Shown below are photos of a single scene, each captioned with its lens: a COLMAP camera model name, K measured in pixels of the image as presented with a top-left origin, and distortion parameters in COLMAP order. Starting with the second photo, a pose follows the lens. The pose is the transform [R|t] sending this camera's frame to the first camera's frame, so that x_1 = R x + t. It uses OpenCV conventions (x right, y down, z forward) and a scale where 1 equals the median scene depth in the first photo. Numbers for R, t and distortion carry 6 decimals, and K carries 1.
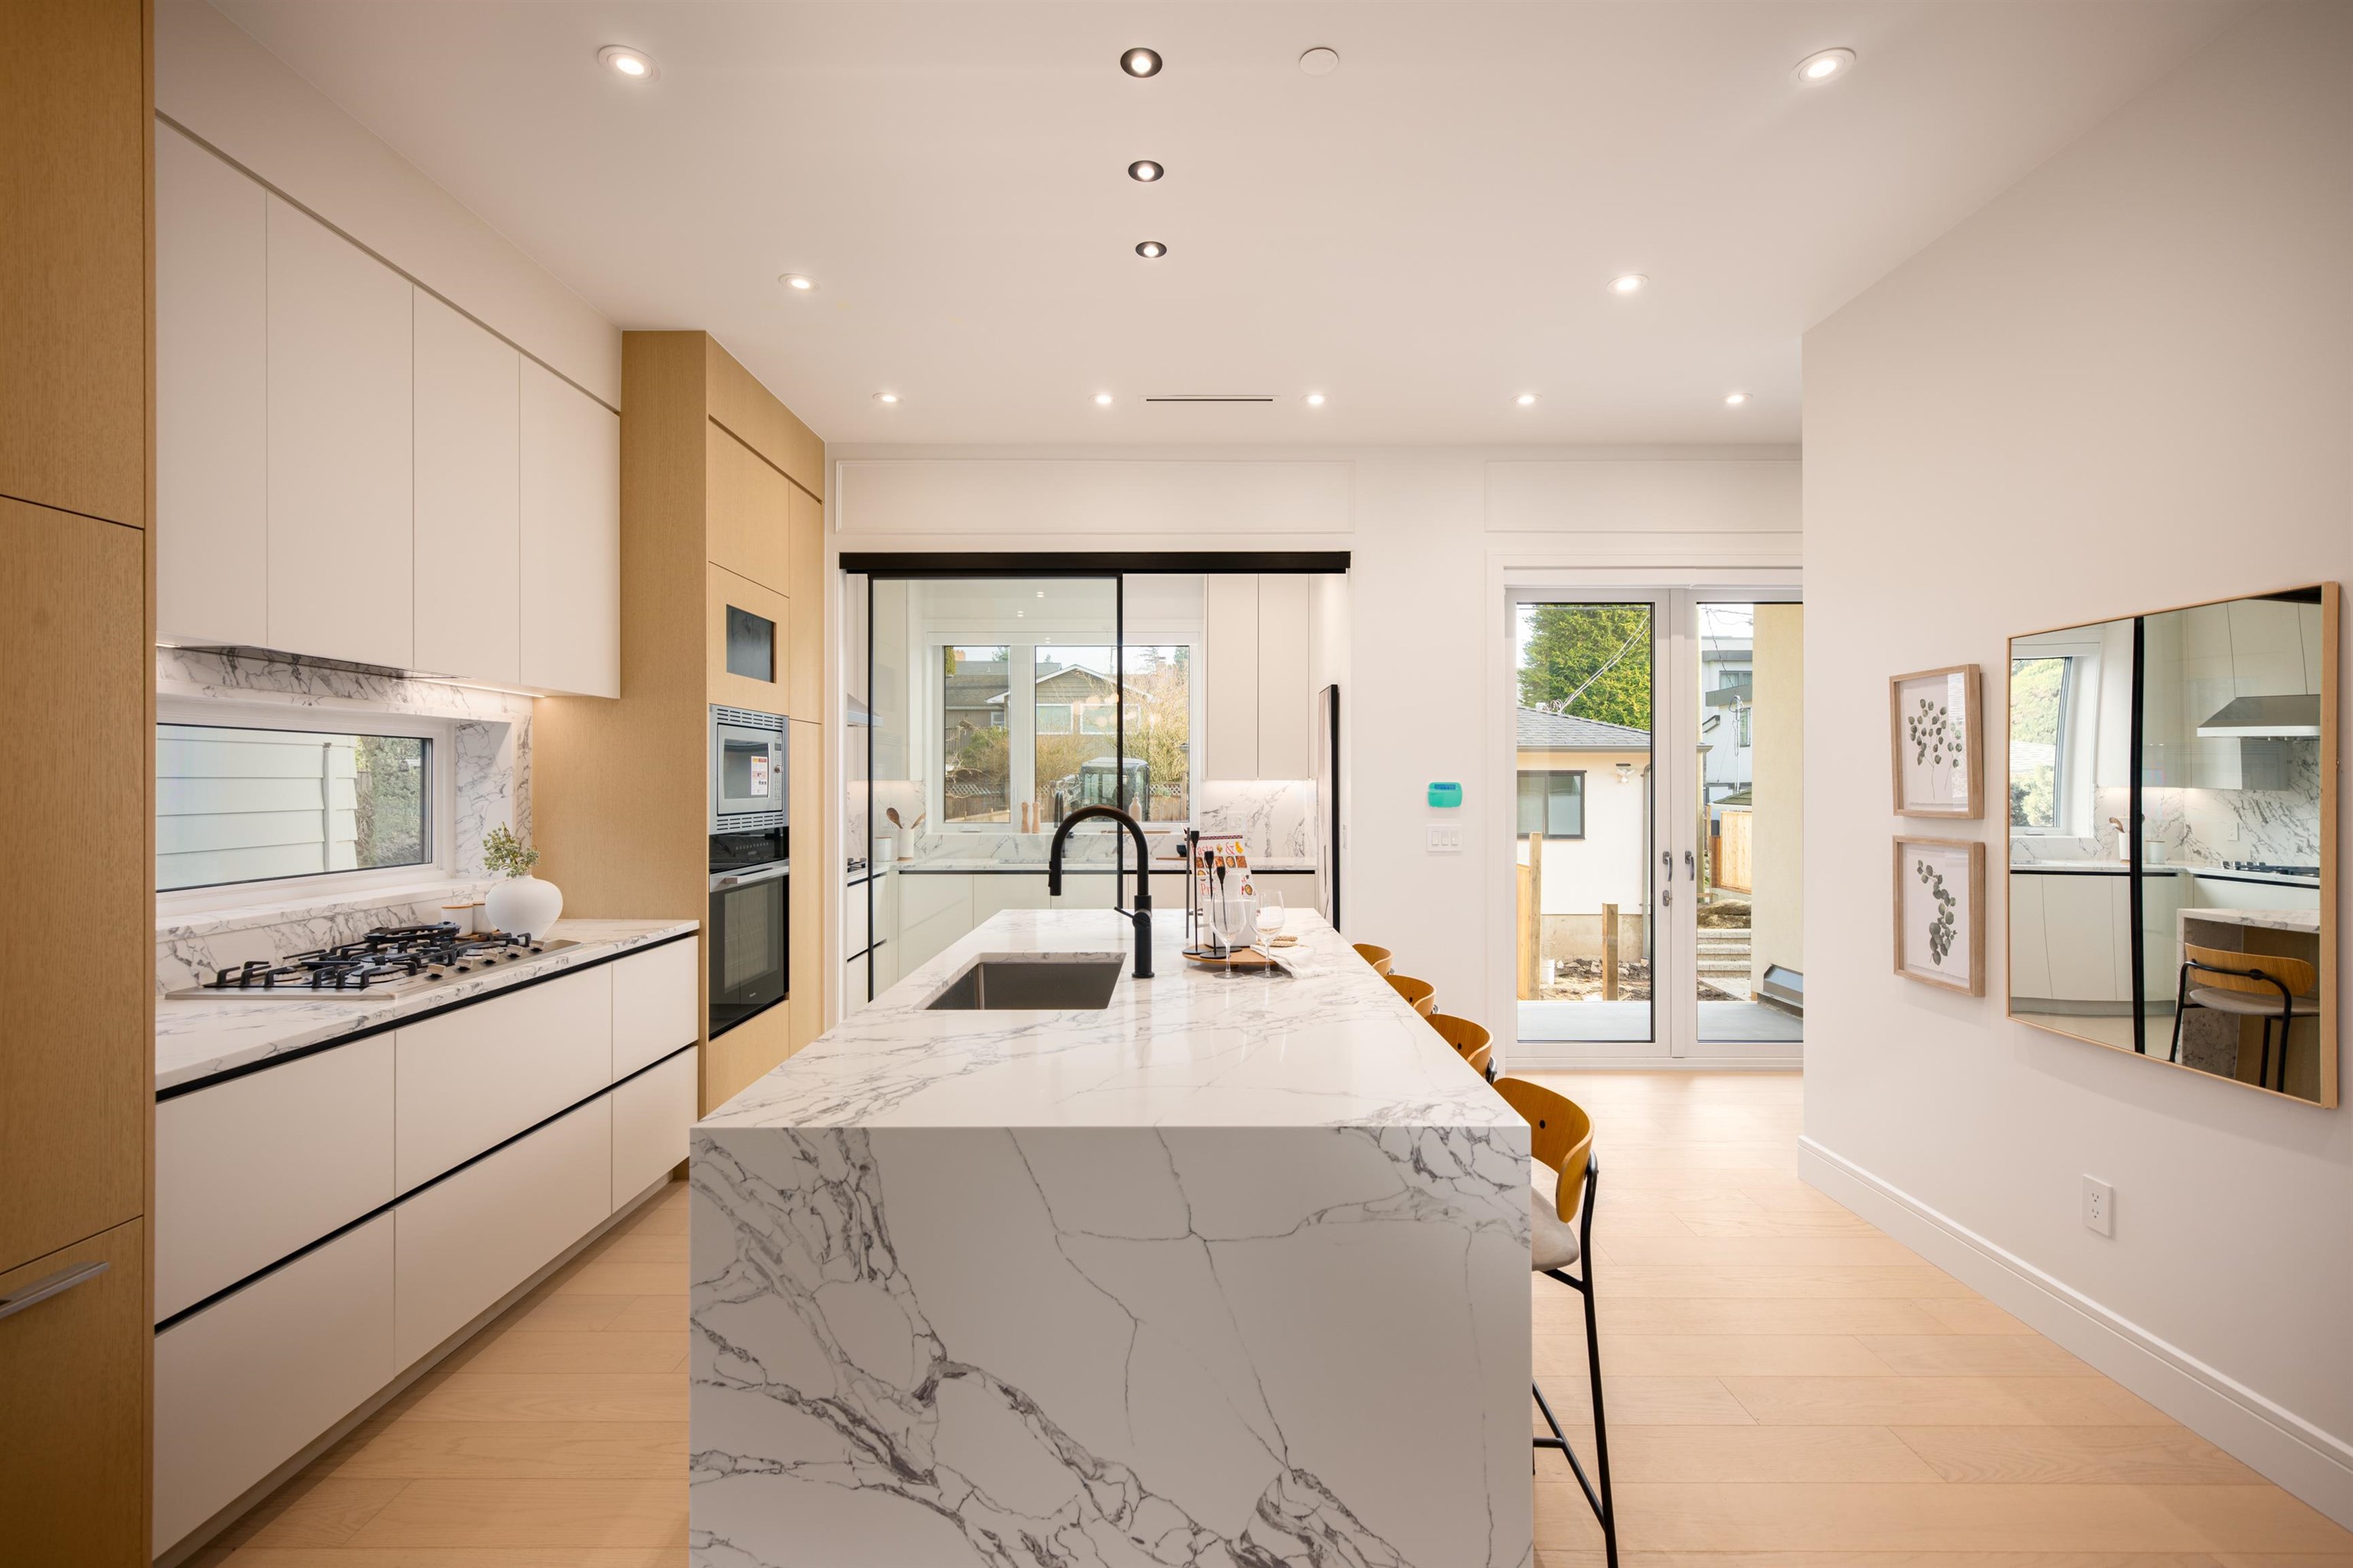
lens RADIAL K [[1035.3, 0, 1195.7], [0, 1035.3, 779.5], [0, 0, 1]] dist [0.000931, -0.000261]
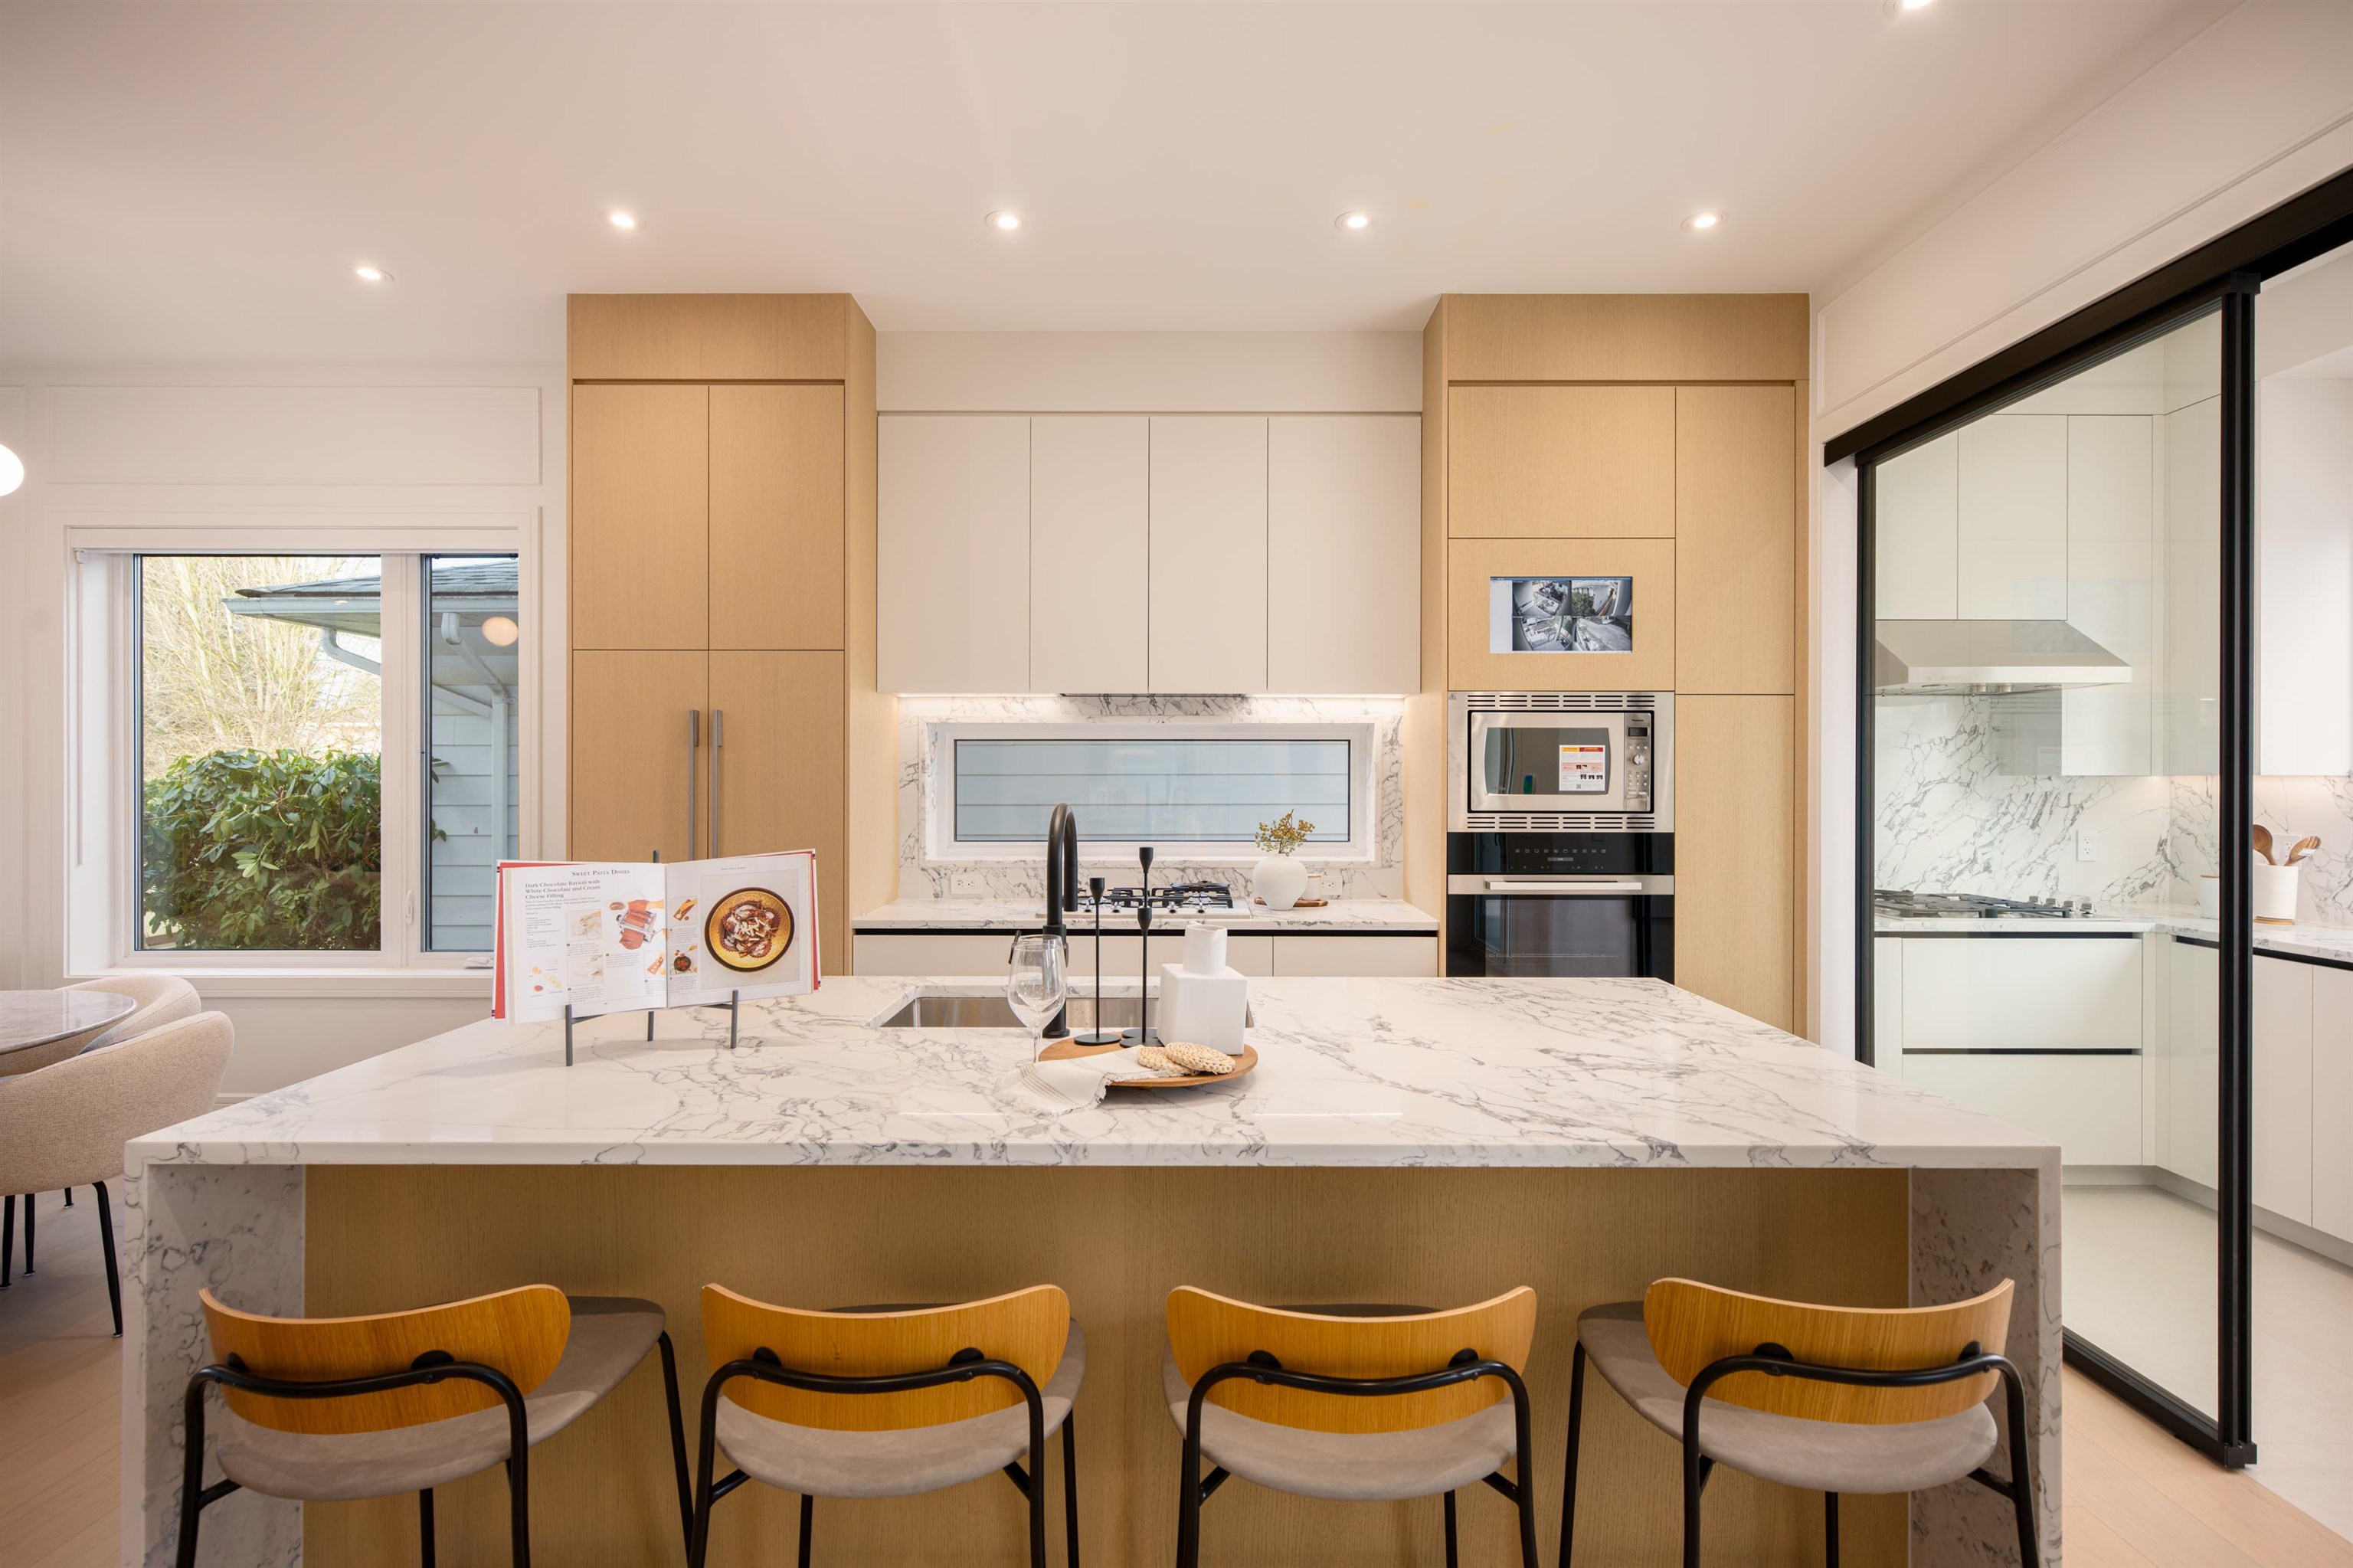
lens RADIAL K [[1074.8, 0, 1182.9], [0, 1074.8, 781.1], [0, 0, 1]] dist [0.001029, 0.001569]
pose [[-0.012395, 0.003890, -0.999916, 0.605129], [0.001062, 0.999992, 0.003877, 0.004781], [0.999923, -0.001014, -0.012399, 0.940227]]
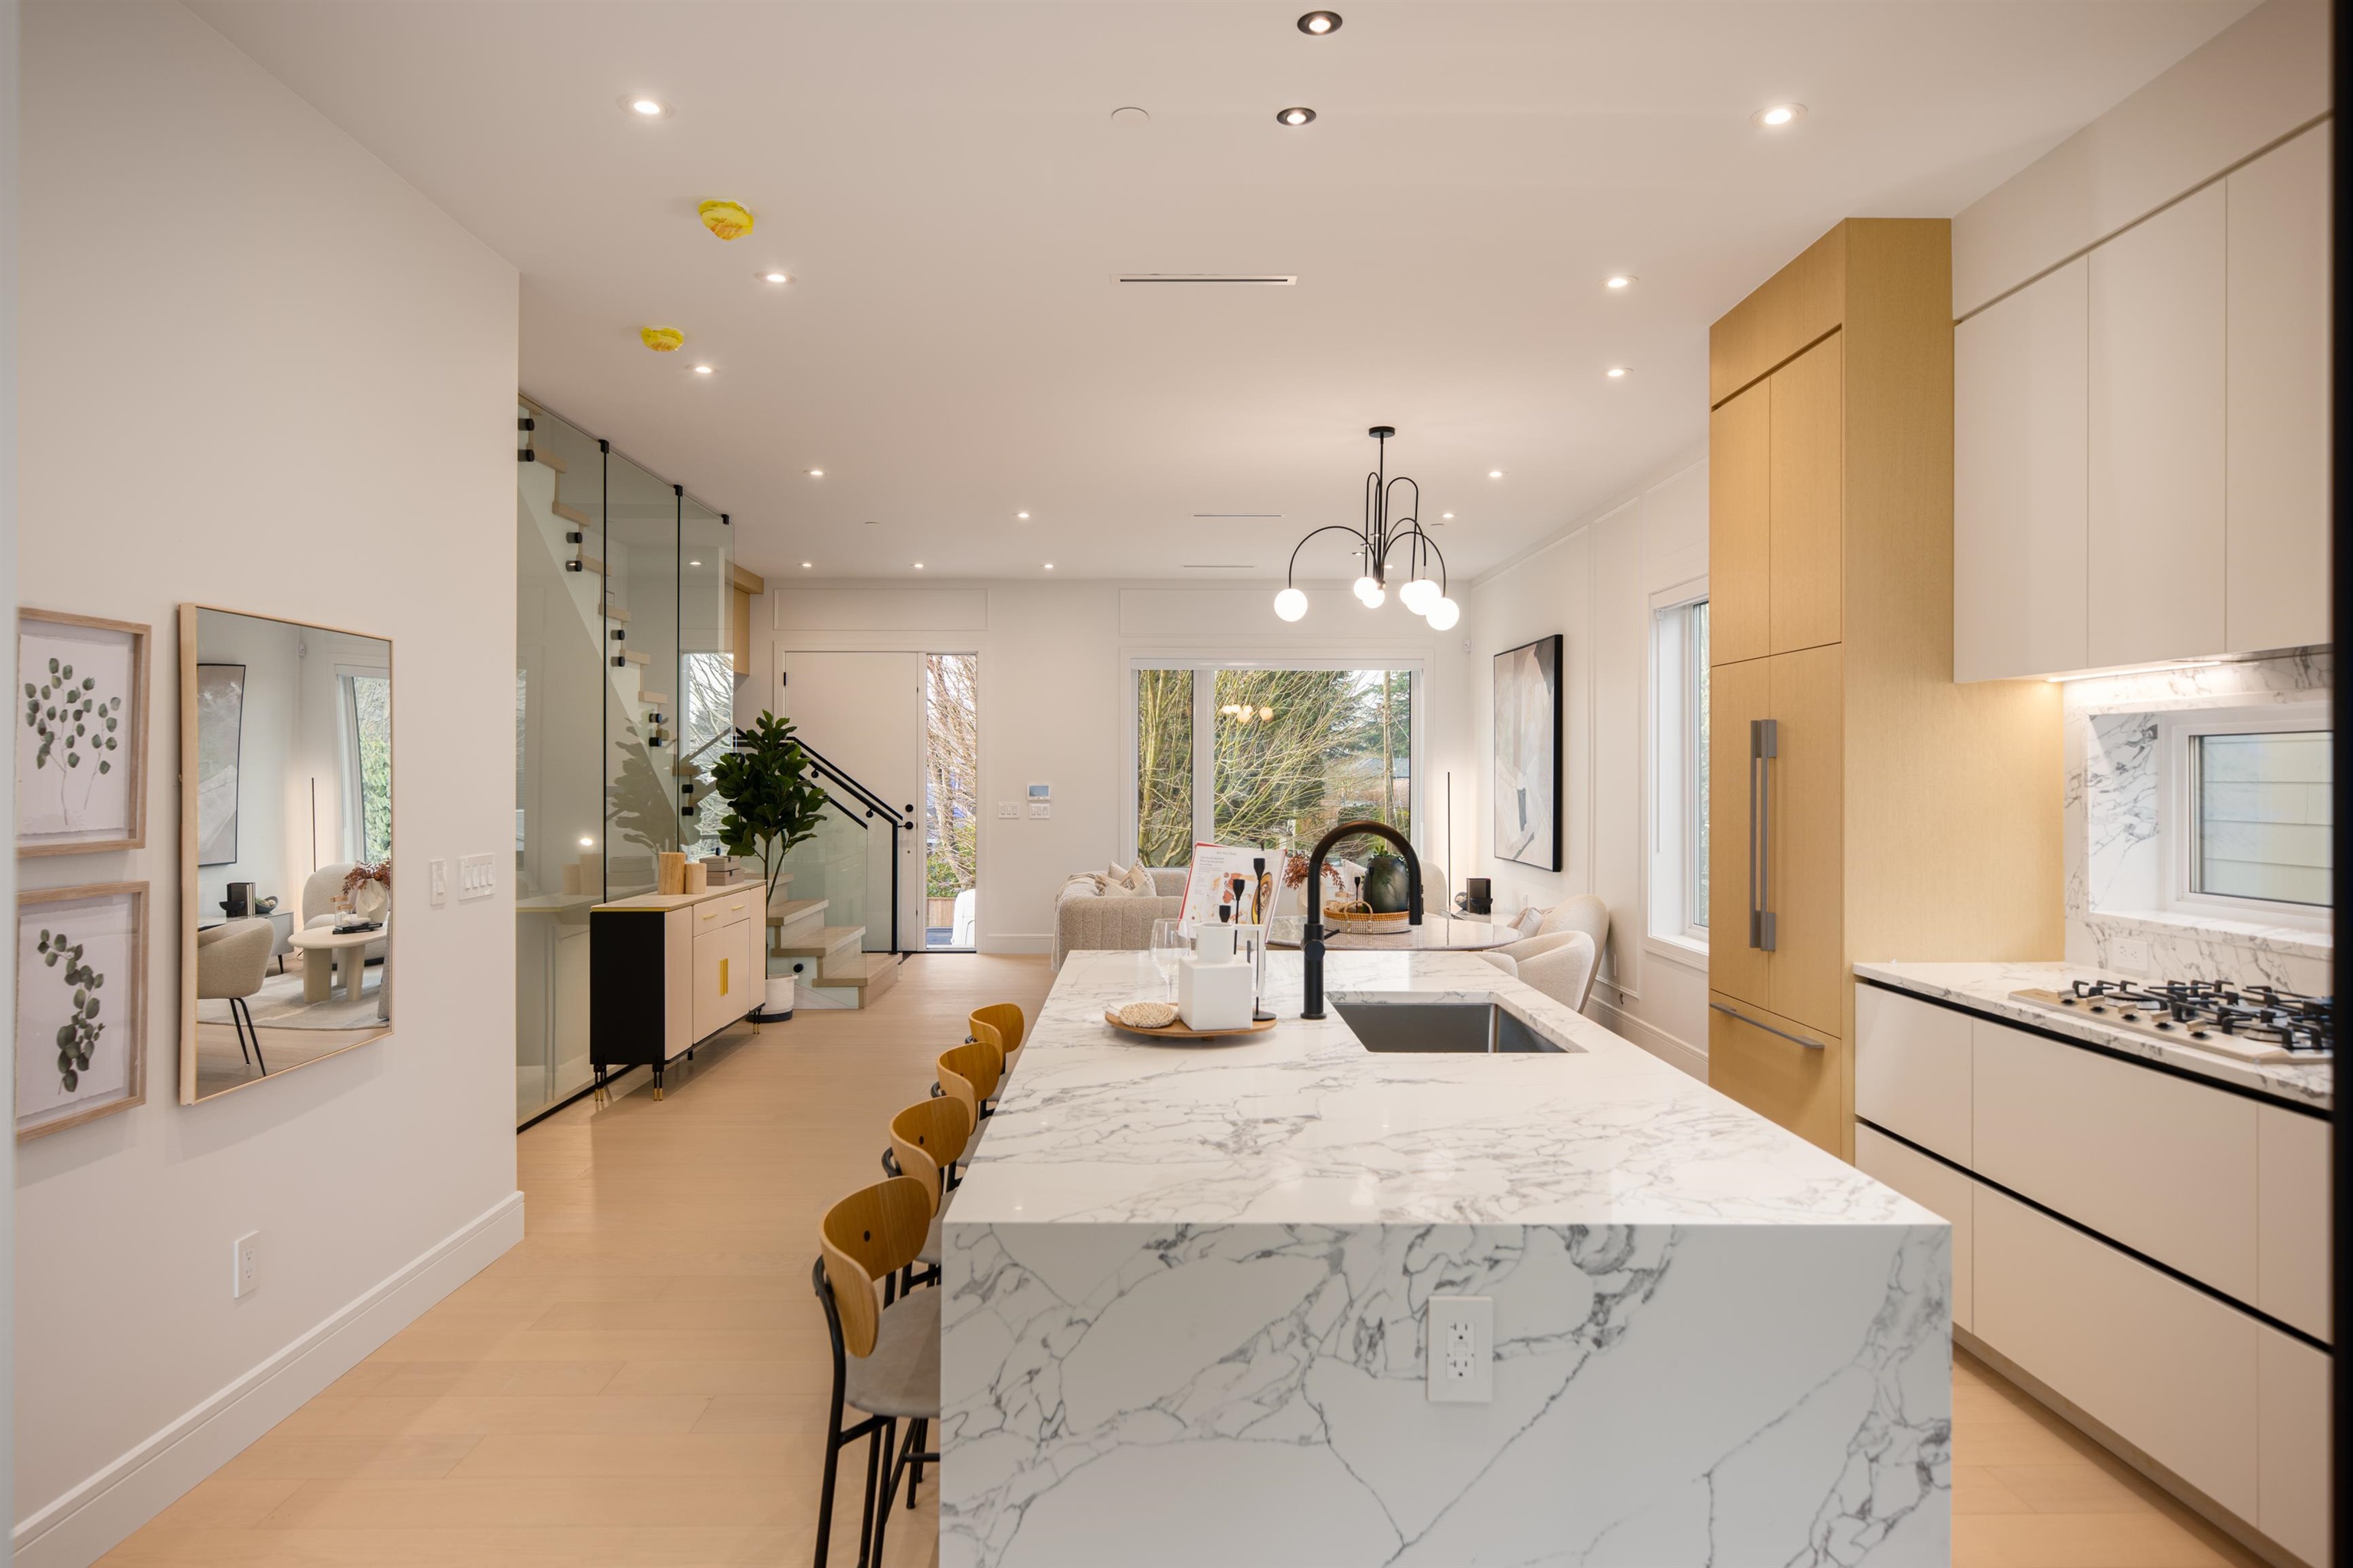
lens RADIAL K [[1393.2, 0, 1168.8], [0, 1393.2, 766.7], [0, 0, 1]] dist [0.002162, -0.000509]
pose [[-0.999990, -0.000543, -0.004515, 0.064140], [-0.000512, 0.999975, -0.007010, -0.009918], [0.004519, -0.007007, -0.999965, 1.838524]]
